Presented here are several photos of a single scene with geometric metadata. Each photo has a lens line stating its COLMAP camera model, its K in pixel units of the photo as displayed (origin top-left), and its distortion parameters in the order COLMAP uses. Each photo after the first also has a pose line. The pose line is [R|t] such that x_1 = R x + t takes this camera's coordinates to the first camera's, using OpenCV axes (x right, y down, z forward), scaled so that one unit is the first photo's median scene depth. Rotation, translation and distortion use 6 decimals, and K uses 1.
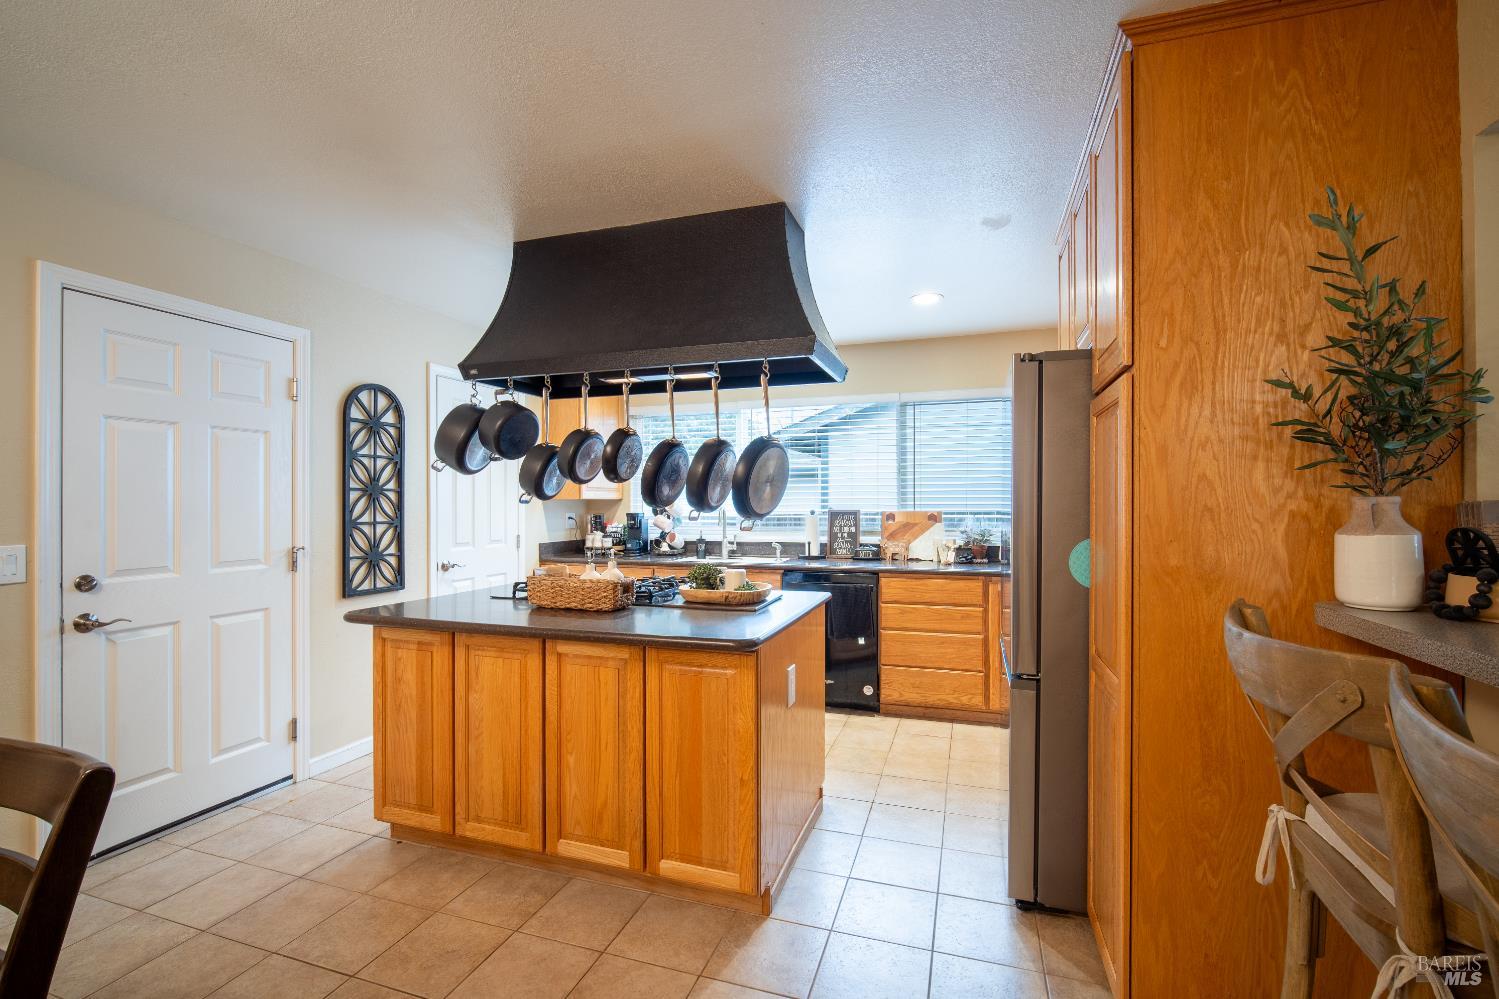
lens RADIAL K [[656.4, 0, 752.9], [0, 656.4, 502.6], [0, 0, 1]] dist [-0.014096, 0.004379]
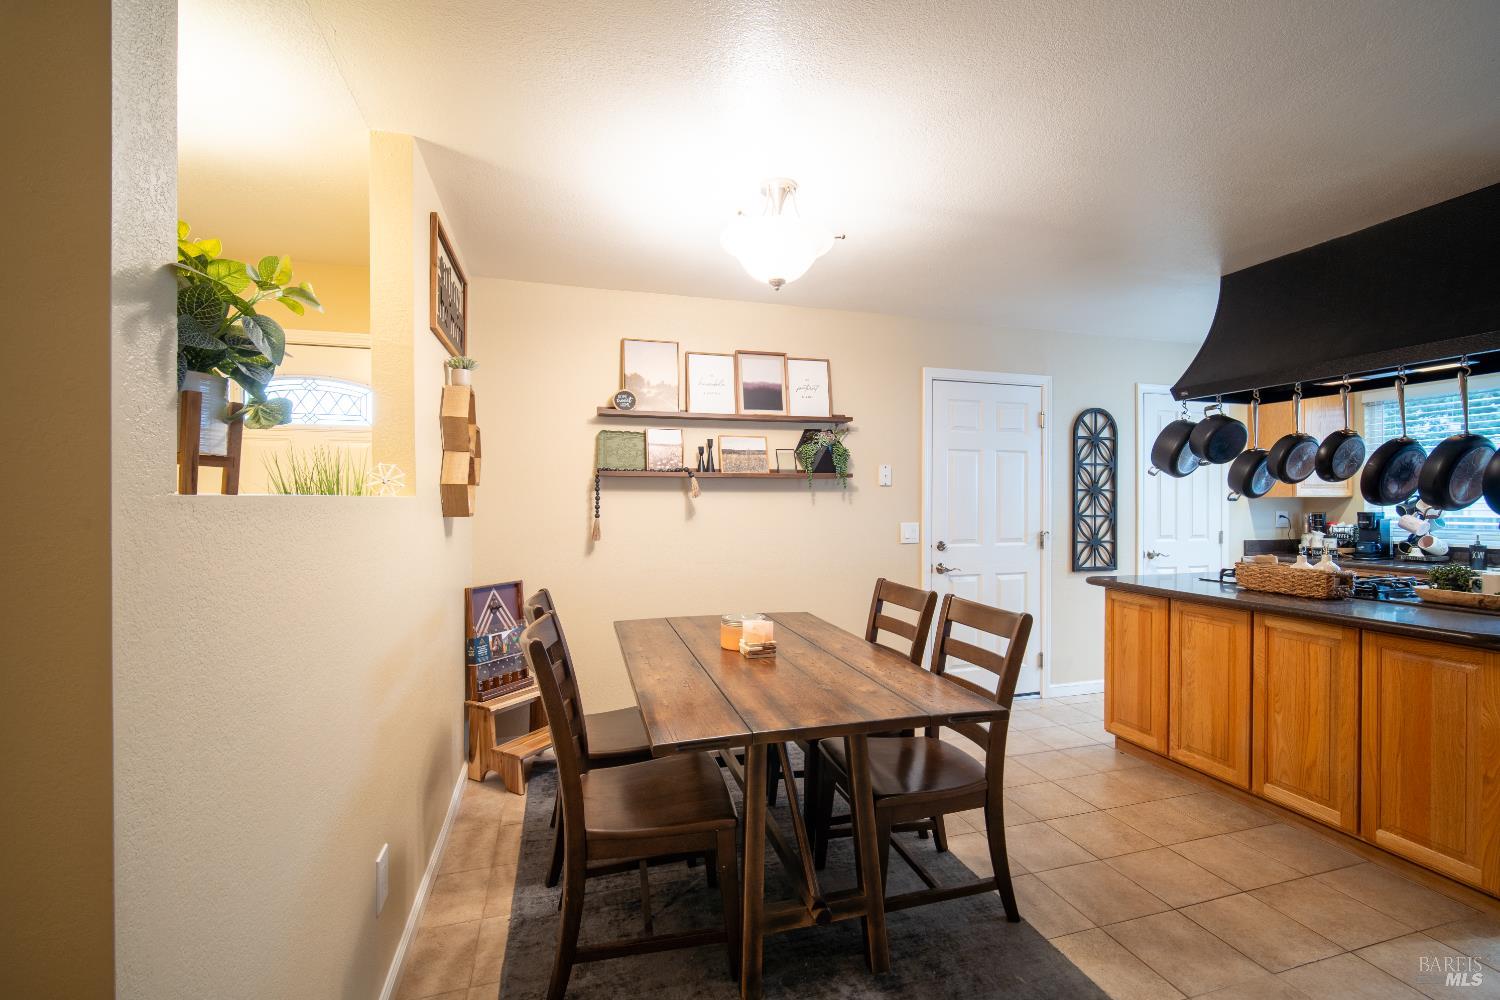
lens RADIAL K [[656.8, 0, 759.5], [0, 656.8, 502.8], [0, 0, 1]] dist [-0.014096, 0.004379]
pose [[0.581936, 0.004346, -0.813223, 0.115371], [-0.001603, 0.999990, 0.004196, 0.001056], [0.813233, -0.001138, 0.581937, -0.390678]]
